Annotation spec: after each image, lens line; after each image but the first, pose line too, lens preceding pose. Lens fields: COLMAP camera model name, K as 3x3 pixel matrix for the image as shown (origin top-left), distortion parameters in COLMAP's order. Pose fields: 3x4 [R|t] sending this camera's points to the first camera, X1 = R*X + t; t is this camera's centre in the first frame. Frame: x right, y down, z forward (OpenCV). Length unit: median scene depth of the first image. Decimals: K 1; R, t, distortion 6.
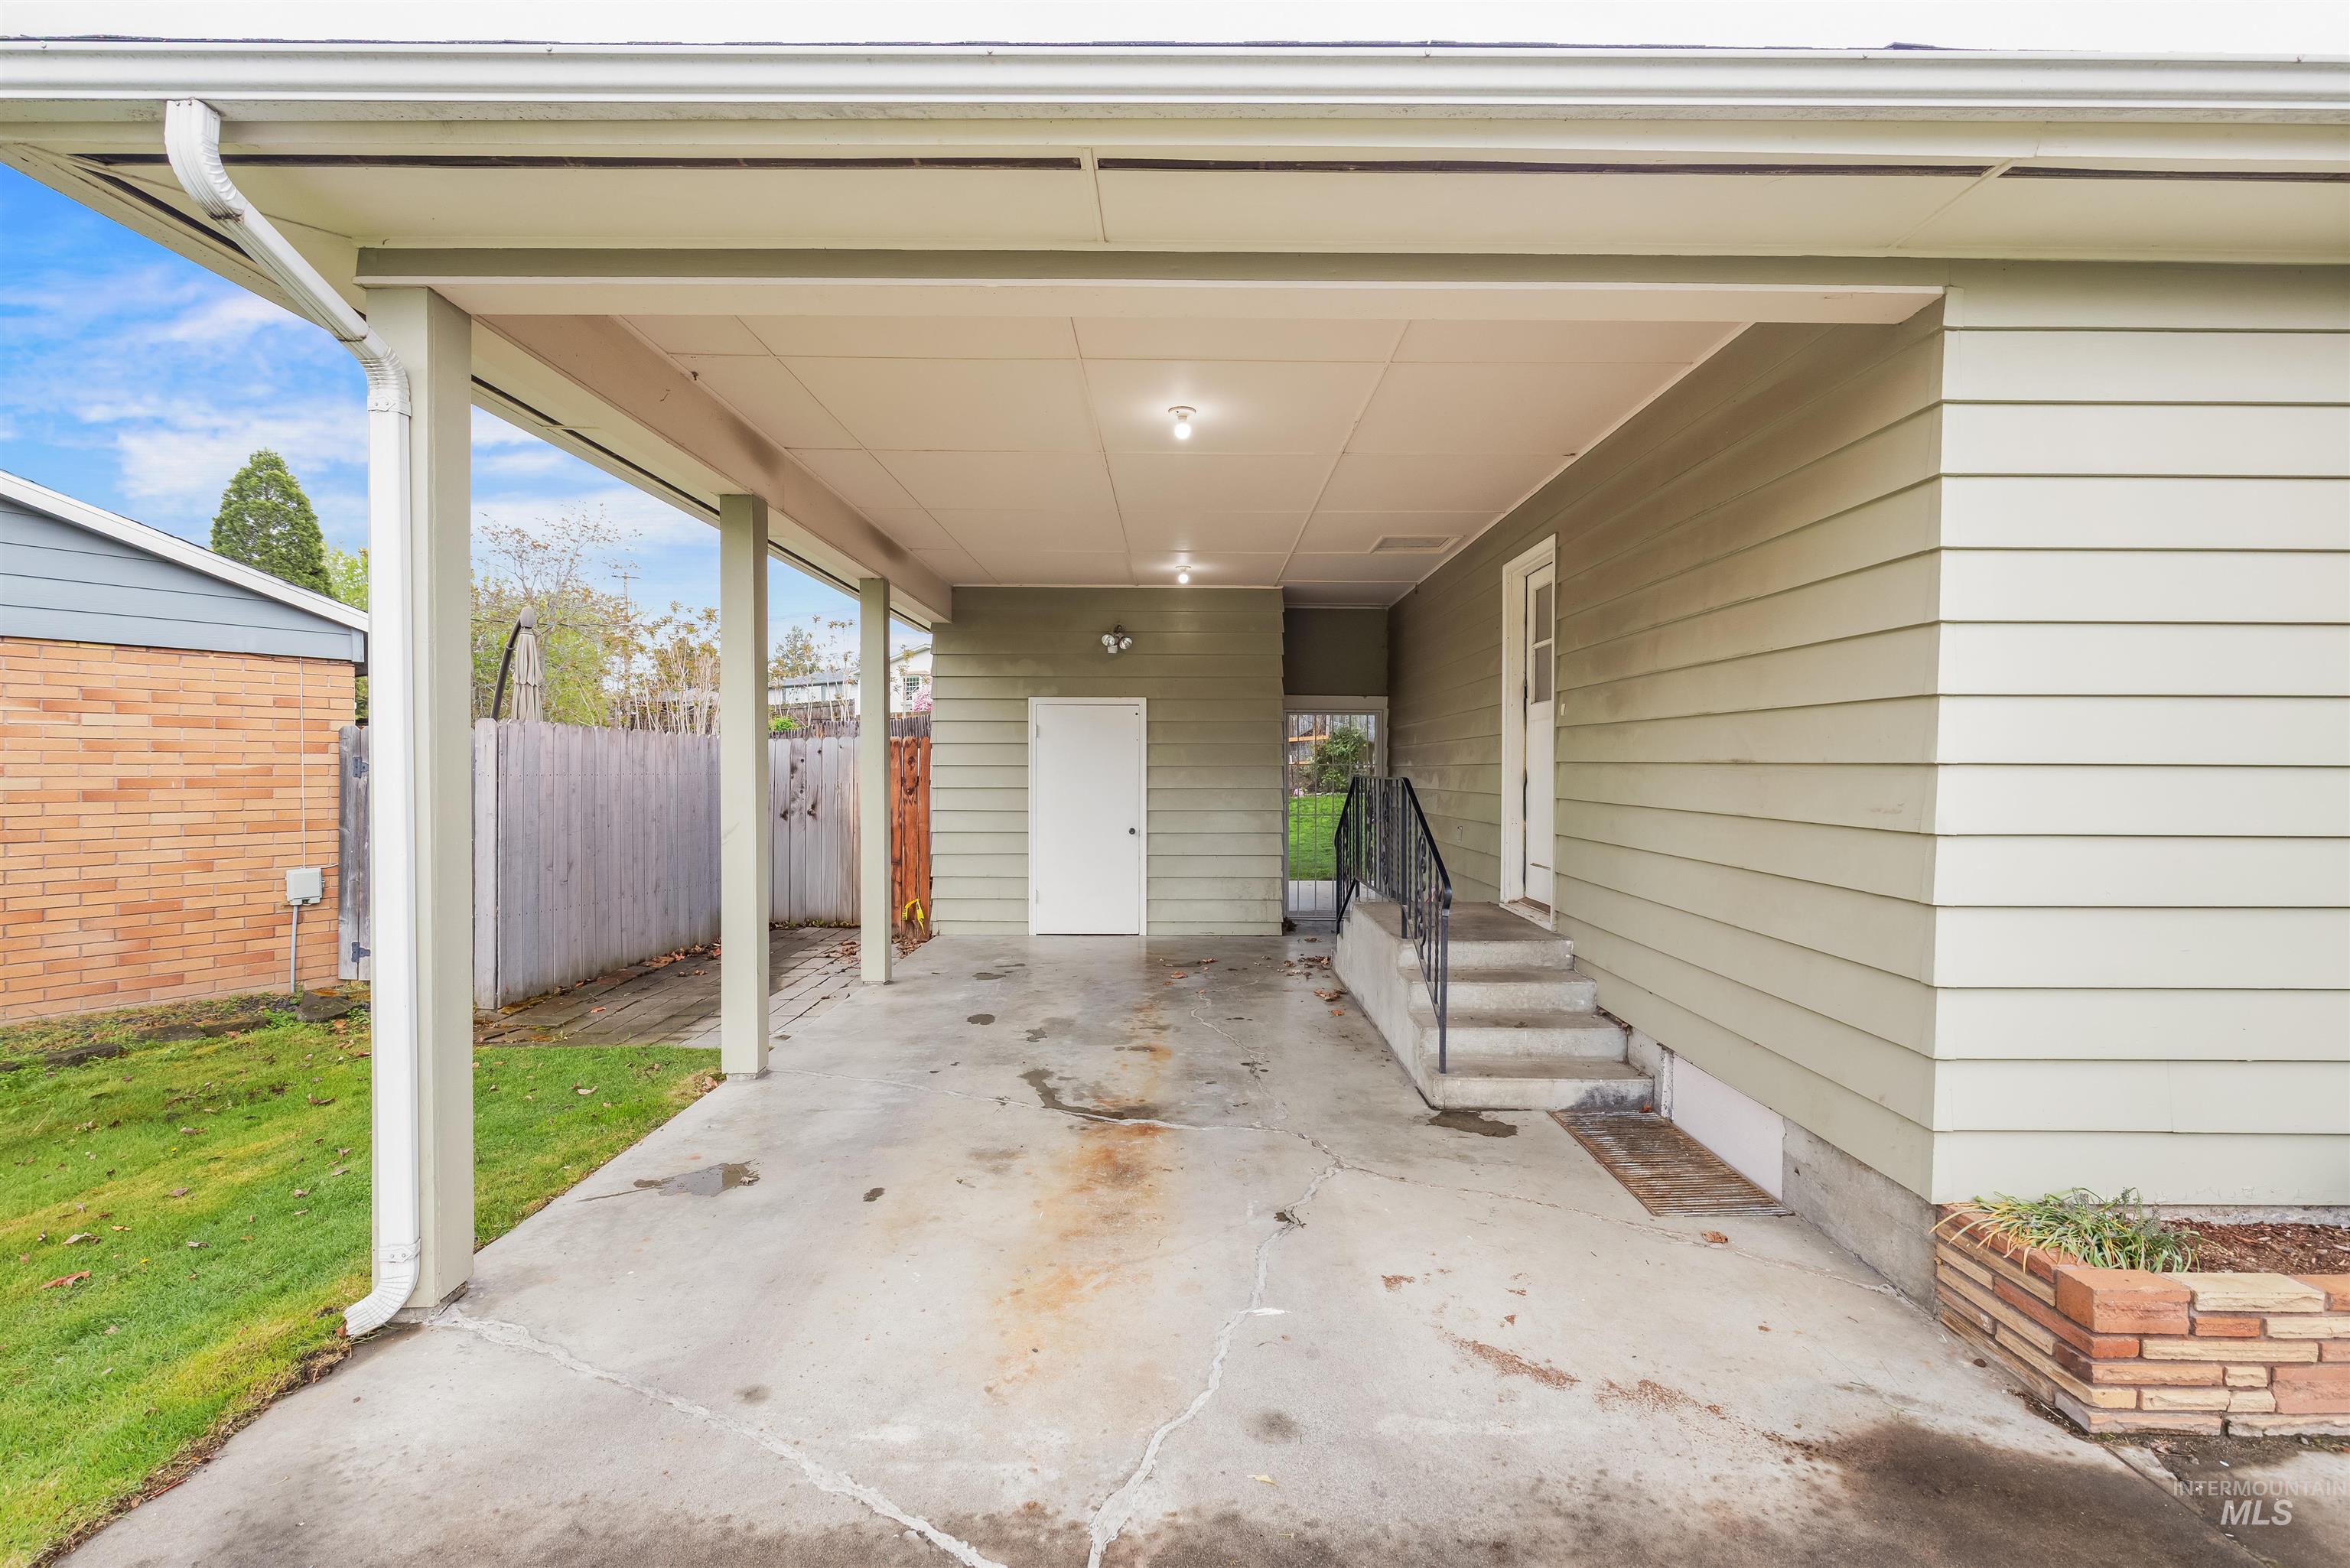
lens RADIAL K [[1045.6, 0, 1182.3], [0, 1045.6, 777.5], [0, 0, 1]] dist [-0.001566, 0.000209]
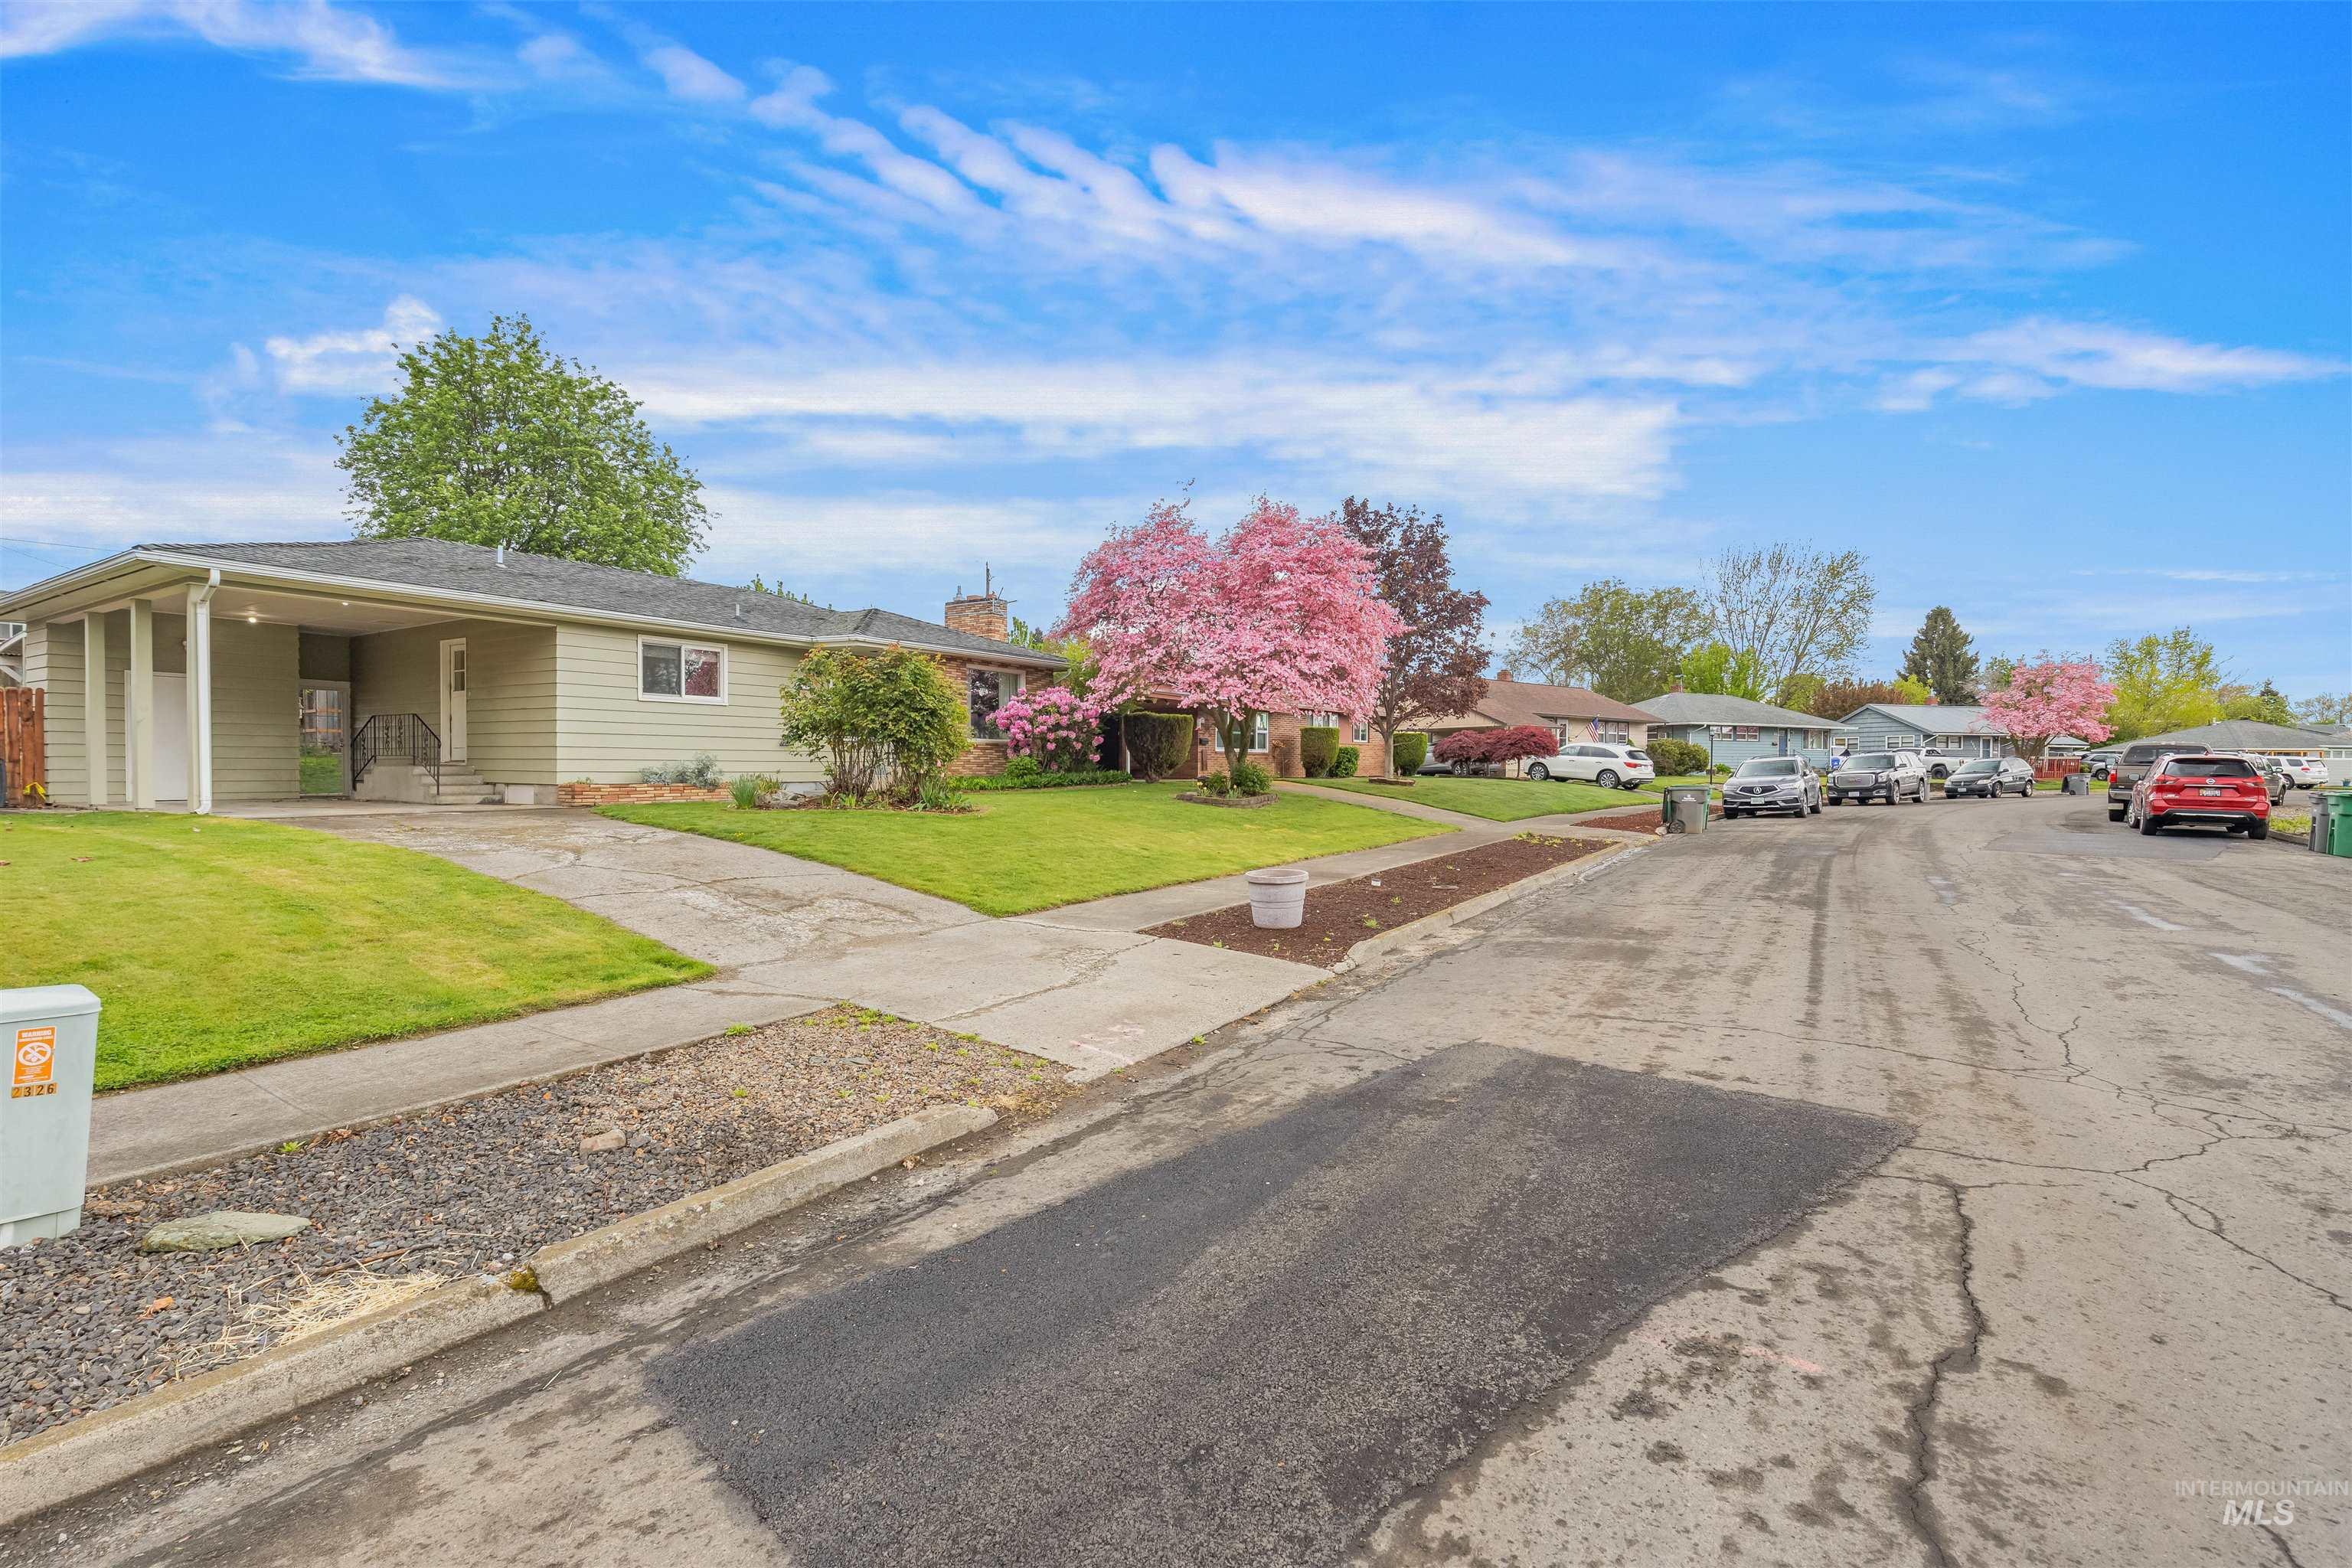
lens RADIAL K [[1046.6, 0, 1183.3], [0, 1046.6, 777.5], [0, 0, 1]] dist [-0.001566, 0.000209]
pose [[0.539835, -0.005617, 0.841752, -0.816645], [0.004592, 0.999983, 0.003727, 0.132704], [-0.841758, 0.001853, 0.539851, -1.814060]]
